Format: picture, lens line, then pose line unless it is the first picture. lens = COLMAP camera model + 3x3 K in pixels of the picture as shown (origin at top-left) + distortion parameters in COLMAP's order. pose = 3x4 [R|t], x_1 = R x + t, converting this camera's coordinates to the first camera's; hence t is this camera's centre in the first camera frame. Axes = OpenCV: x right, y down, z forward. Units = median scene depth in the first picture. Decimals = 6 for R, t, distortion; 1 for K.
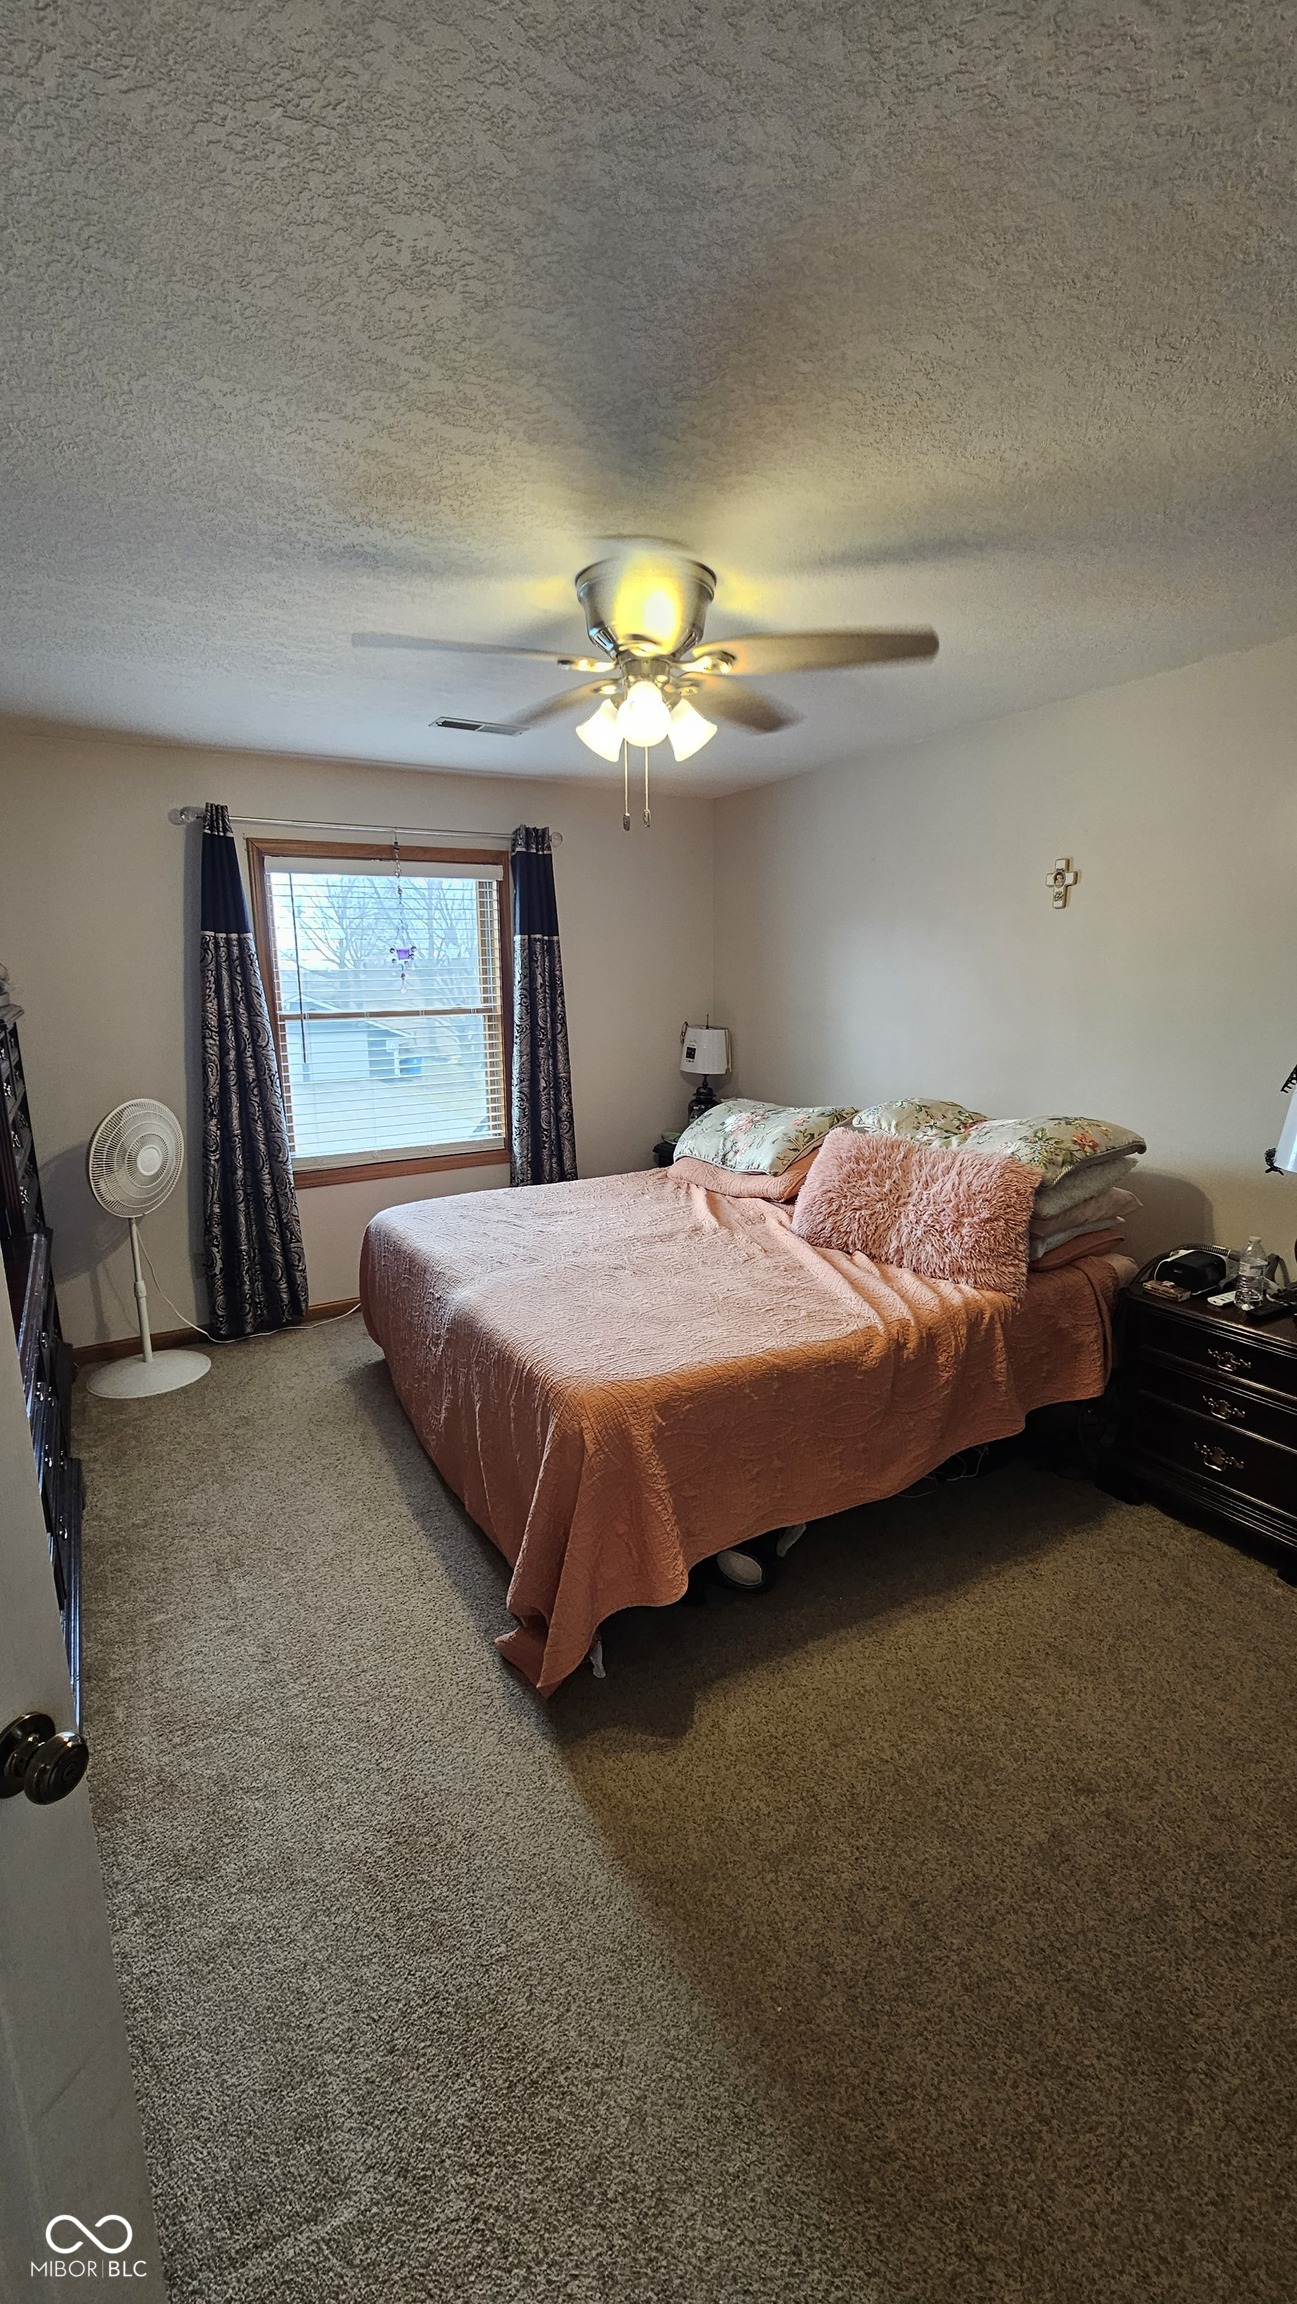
lens RADIAL K [[940.2, 0, 642.3], [0, 940.2, 1152.7], [0, 0, 1]] dist [-0.001932, 0.000710]
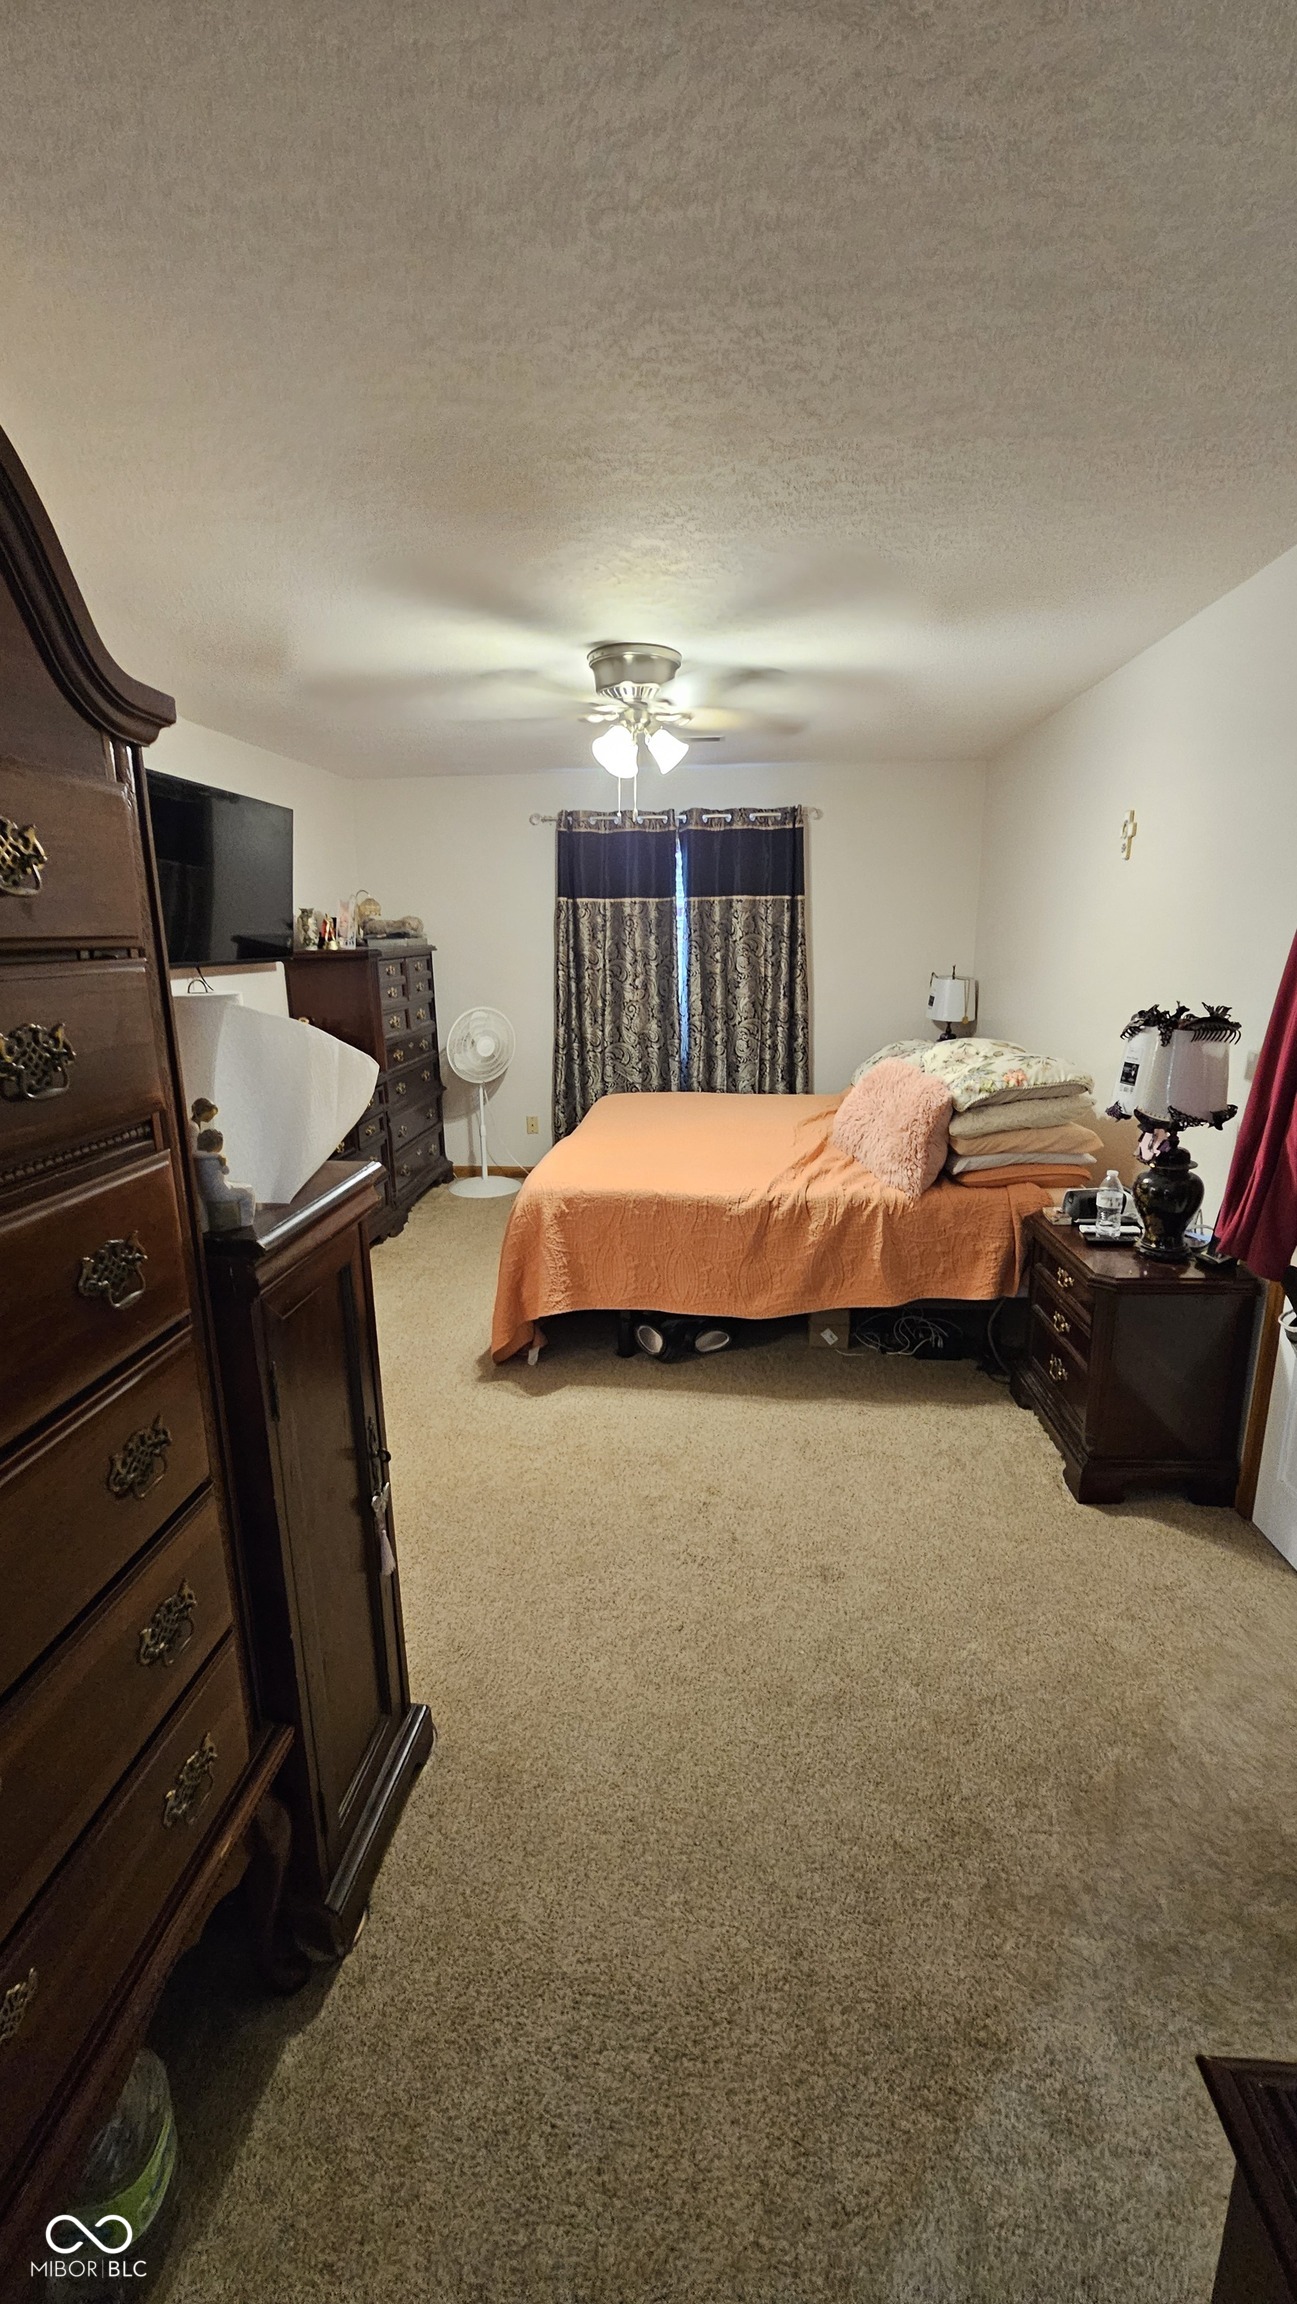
lens RADIAL K [[940.2, 0, 652.0], [0, 940.2, 1155.5], [0, 0, 1]] dist [-0.001932, 0.000710]
pose [[0.814850, 0.135683, -0.563568, 0.772430], [-0.111924, 0.990752, 0.076702, 0.045523], [0.568763, 0.000576, 0.822501, -0.160947]]
